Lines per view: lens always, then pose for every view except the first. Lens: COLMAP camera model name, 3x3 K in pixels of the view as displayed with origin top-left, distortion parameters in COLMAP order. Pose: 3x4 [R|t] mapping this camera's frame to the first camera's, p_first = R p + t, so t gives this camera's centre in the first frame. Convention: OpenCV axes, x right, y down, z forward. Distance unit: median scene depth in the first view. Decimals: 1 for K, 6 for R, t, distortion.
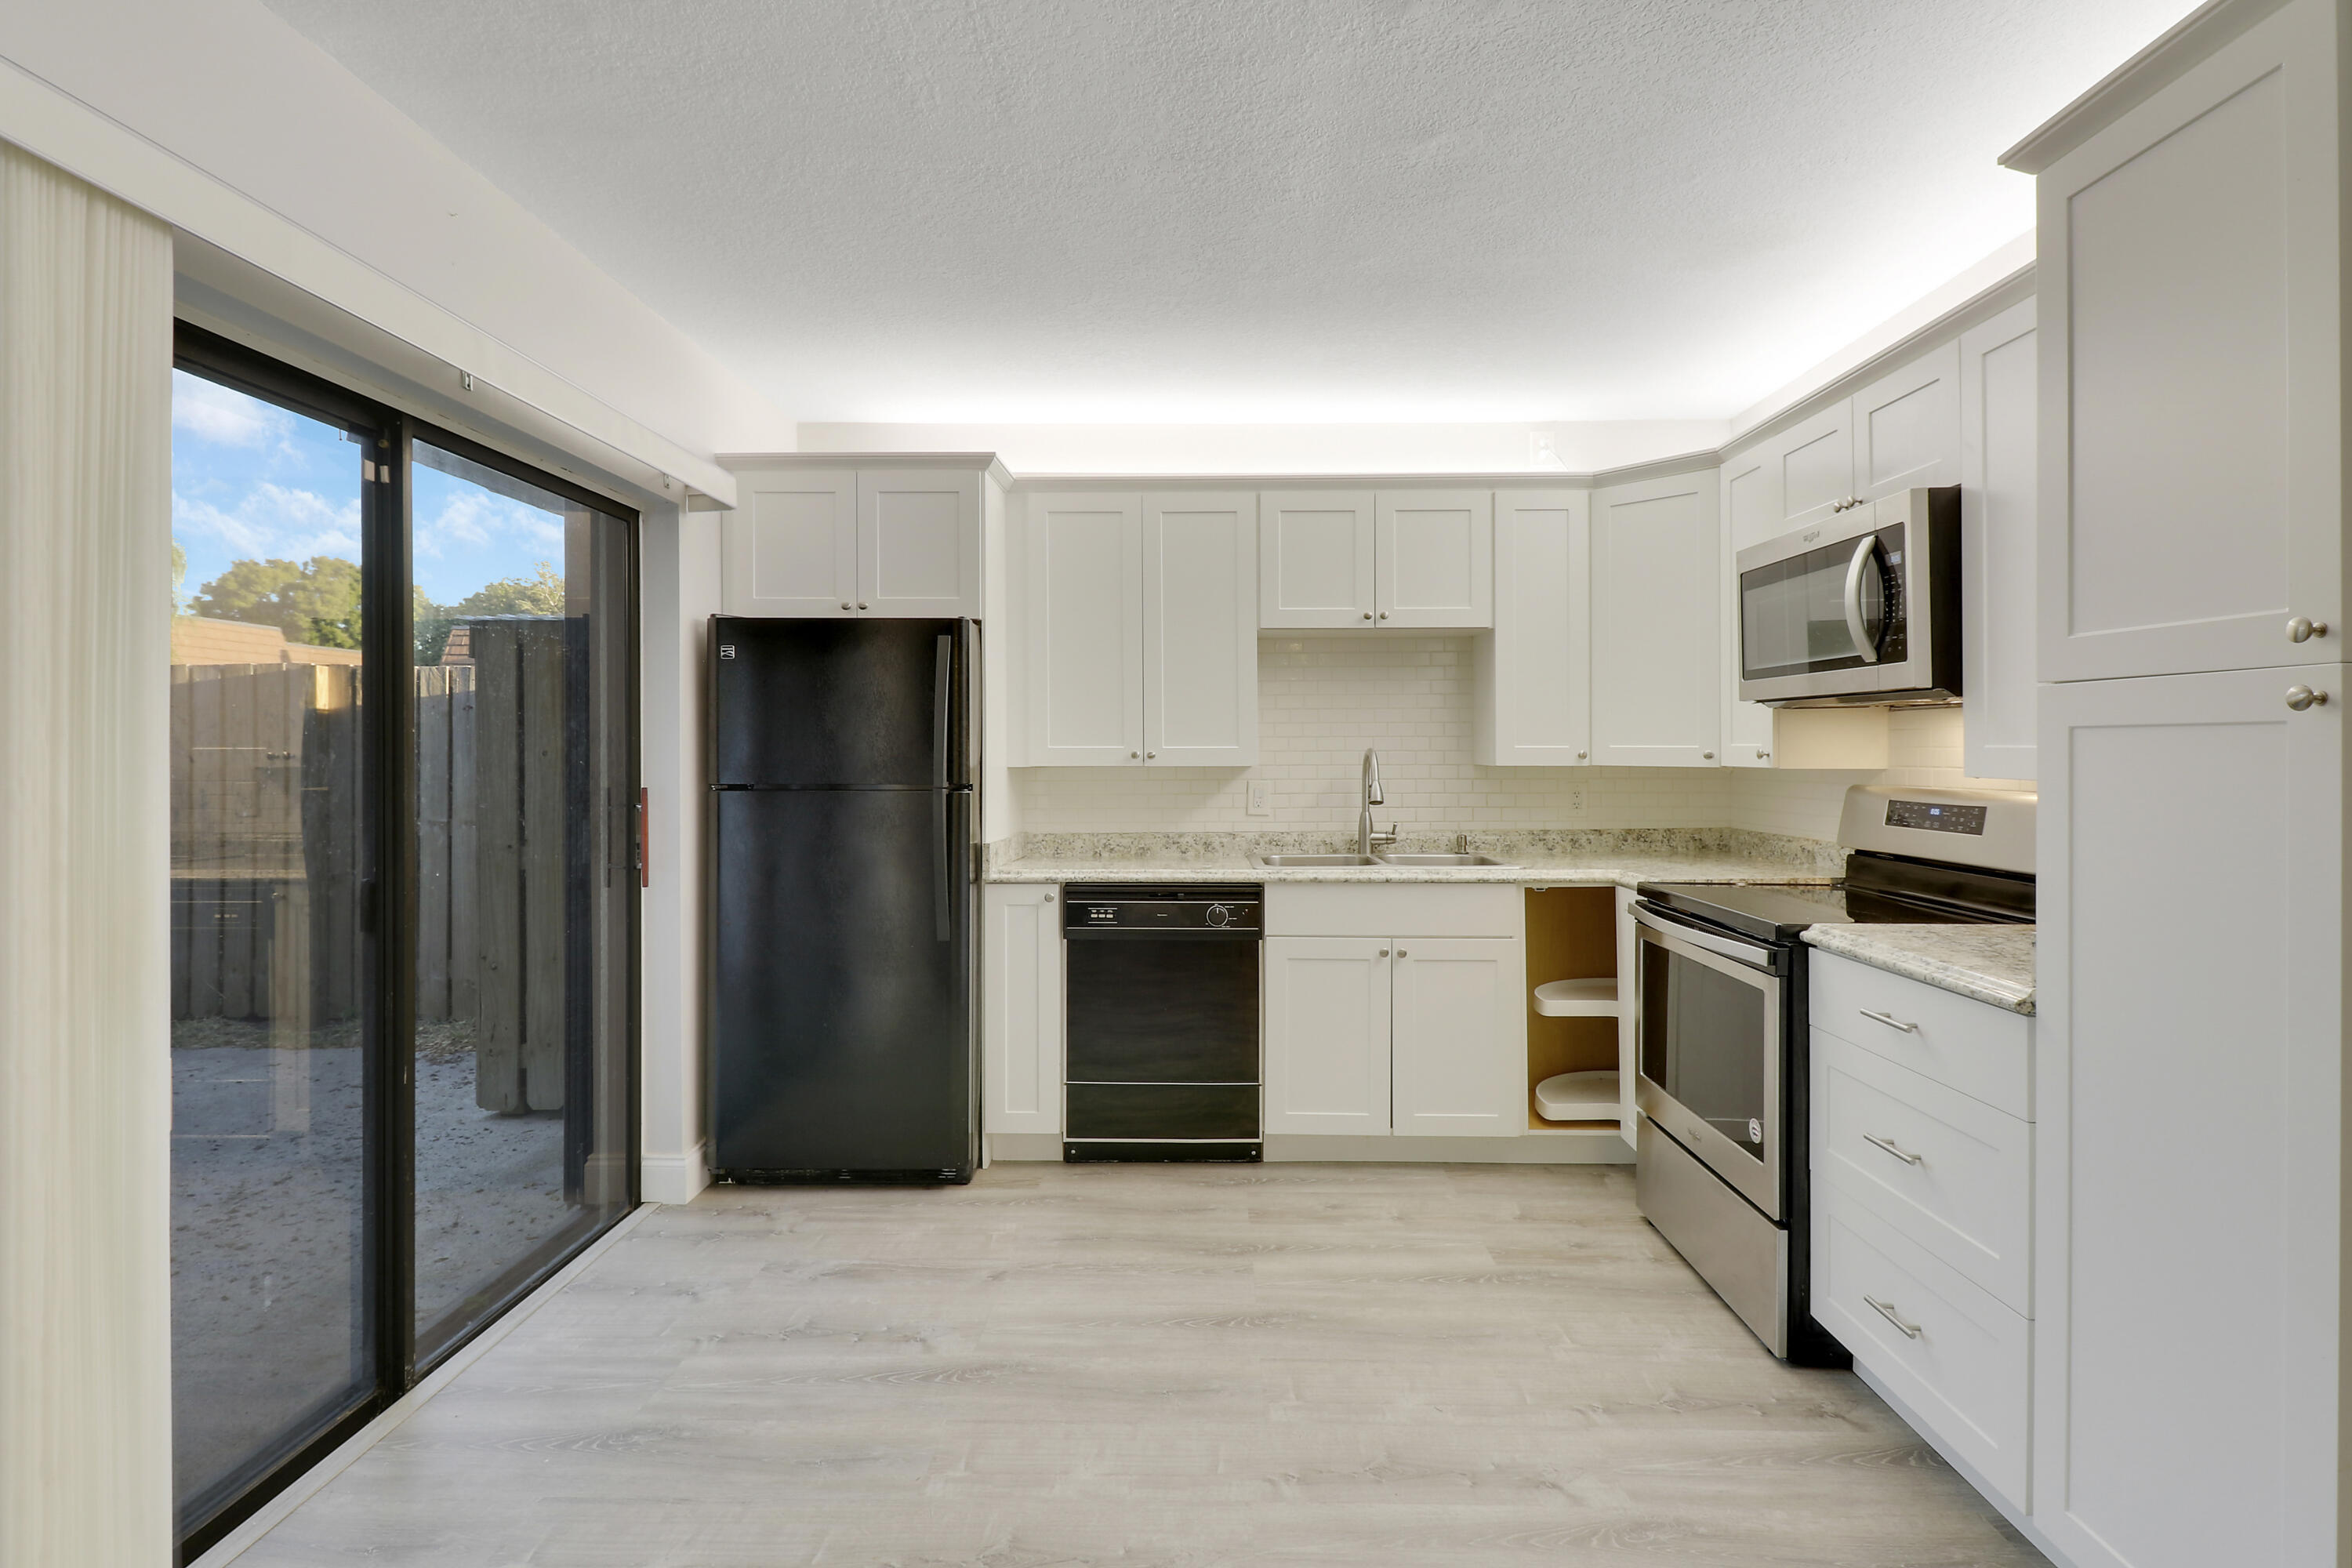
lens RADIAL K [[1112.2, 0, 1189.4], [0, 1112.2, 754.0], [0, 0, 1]] dist [0.011613, -0.004136]
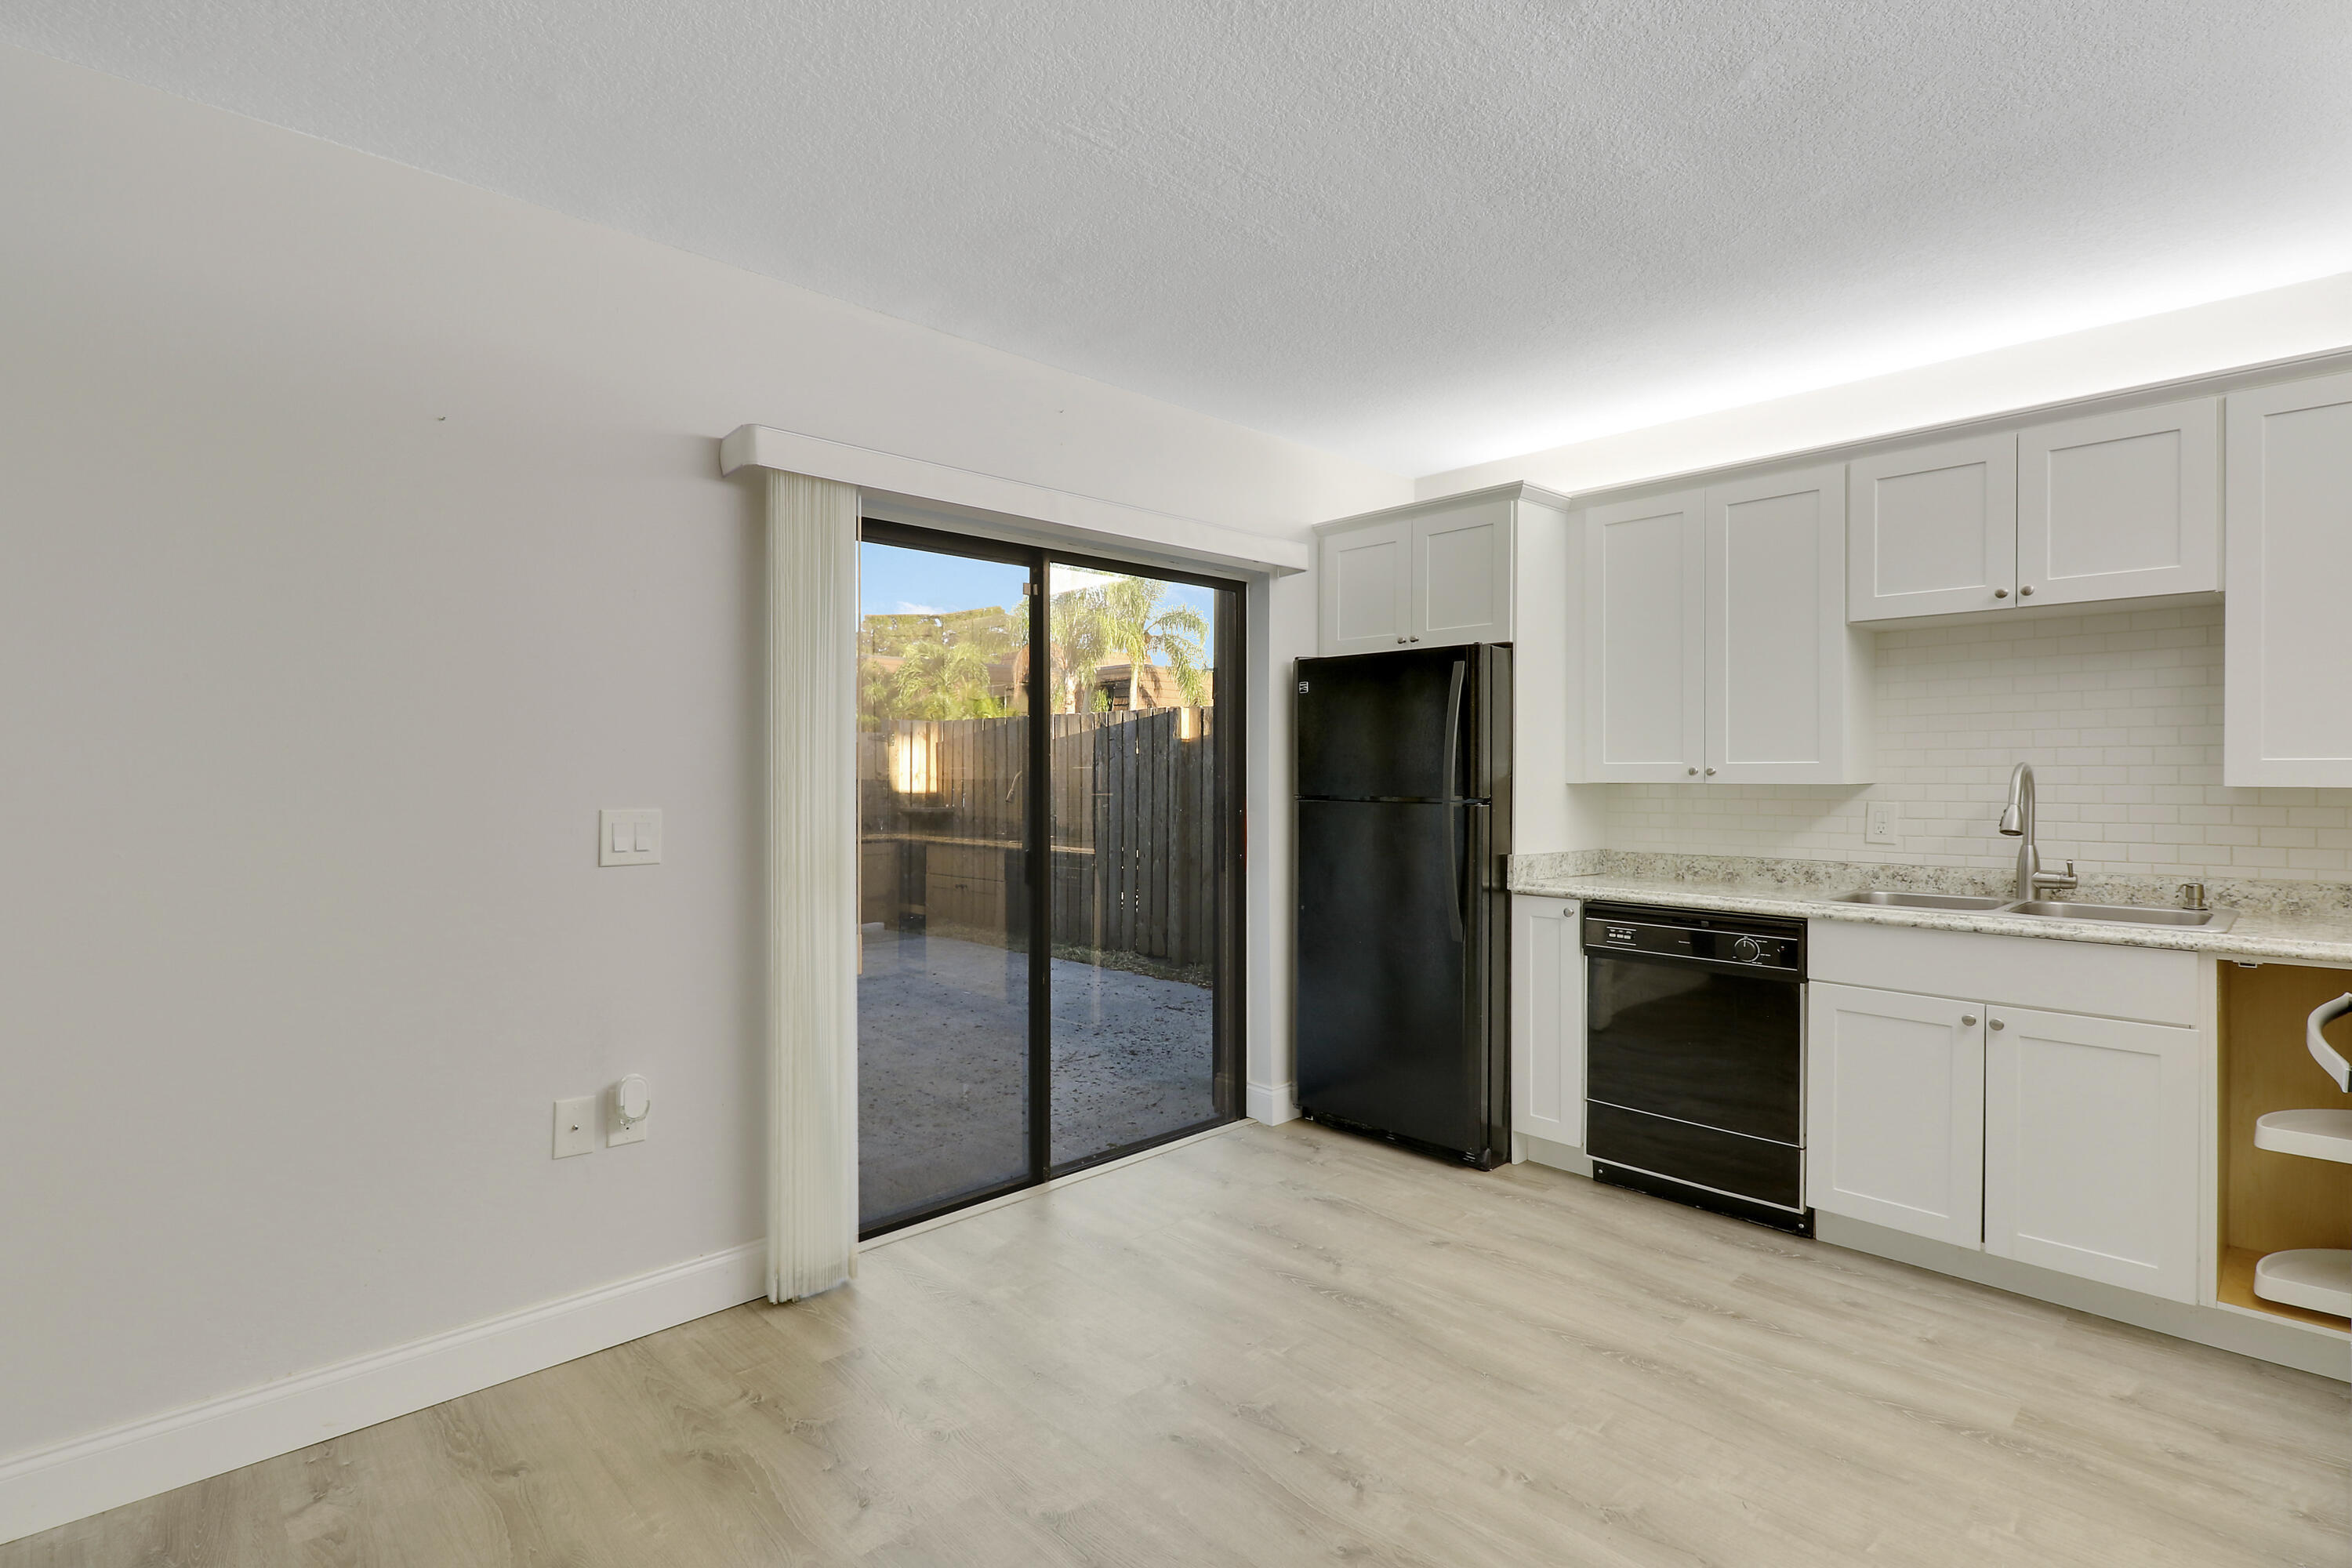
lens RADIAL K [[1112.2, 0, 1178.1], [0, 1112.2, 789.4], [0, 0, 1]] dist [0.011613, -0.004136]
pose [[0.702101, 0.011078, -0.711991, 0.344643], [-0.001150, 0.999895, 0.014424, 0.003201], [0.712076, -0.009308, 0.702040, 0.038484]]
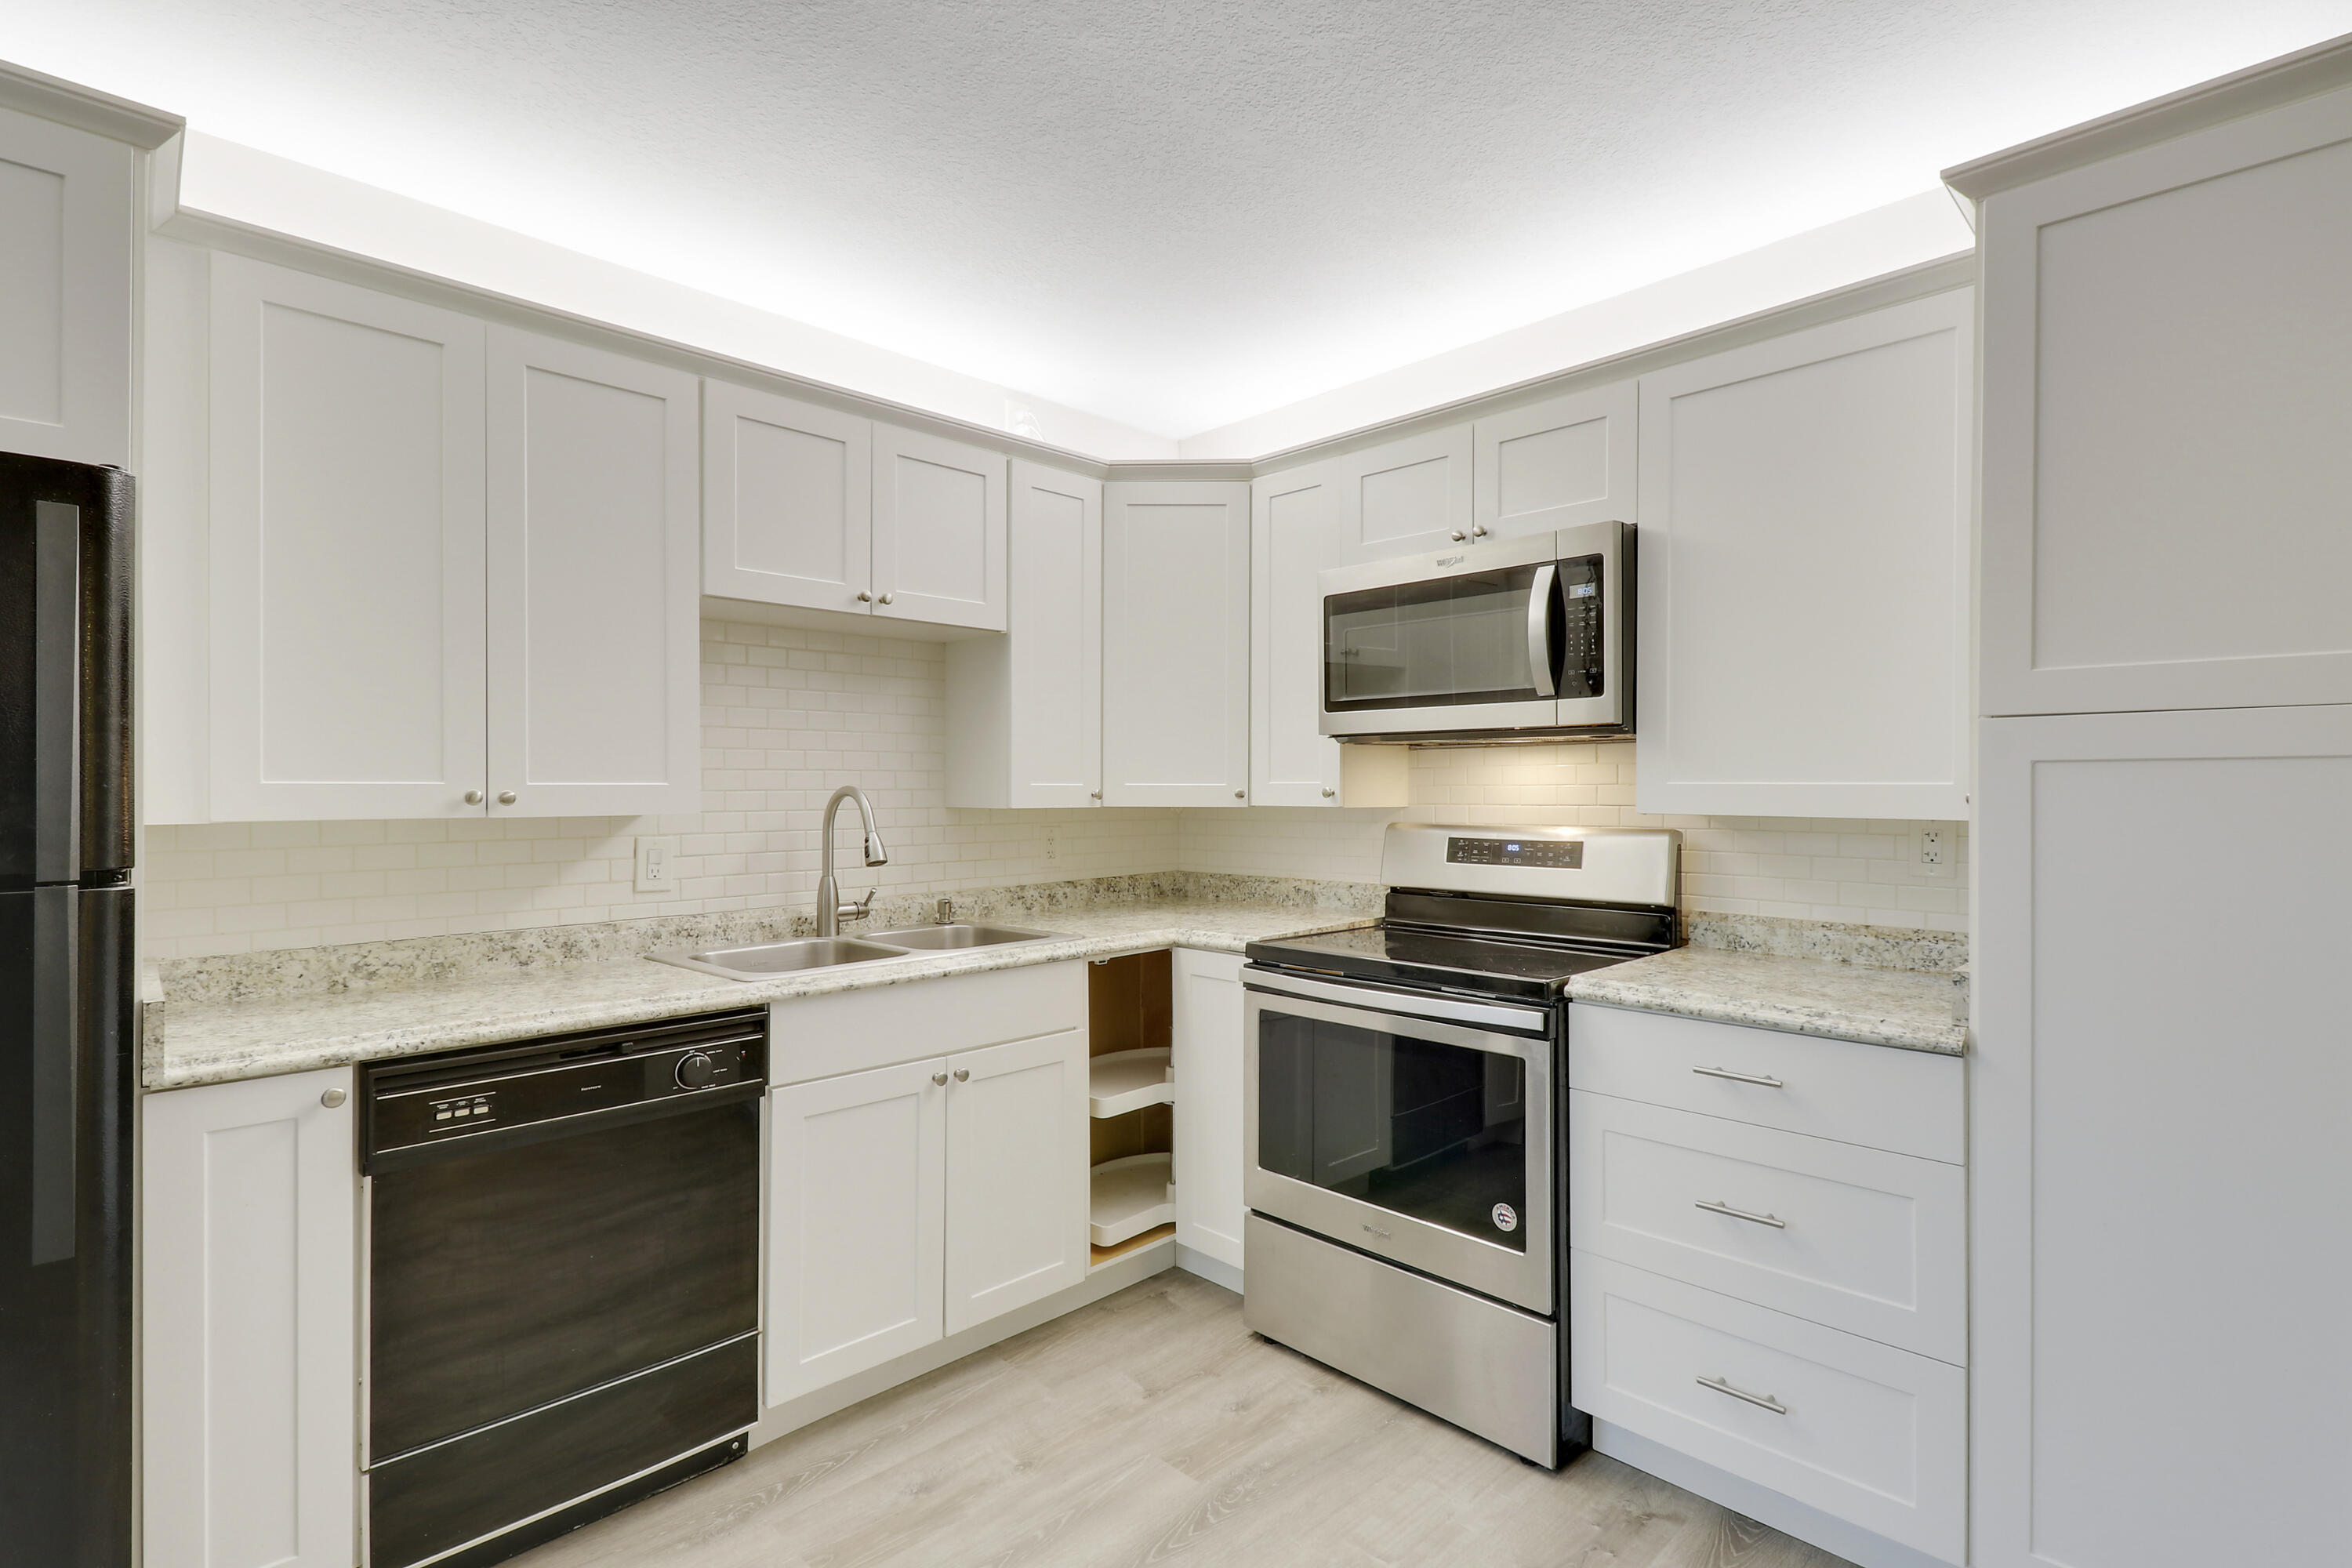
lens RADIAL K [[1112.2, 0, 1199.2], [0, 1112.2, 787.2], [0, 0, 1]] dist [0.011613, -0.004136]
pose [[0.698385, 0.000156, 0.715722, -0.210473], [0.004665, 0.999978, -0.004770, -0.000098], [-0.715707, 0.006670, 0.698369, 0.396529]]
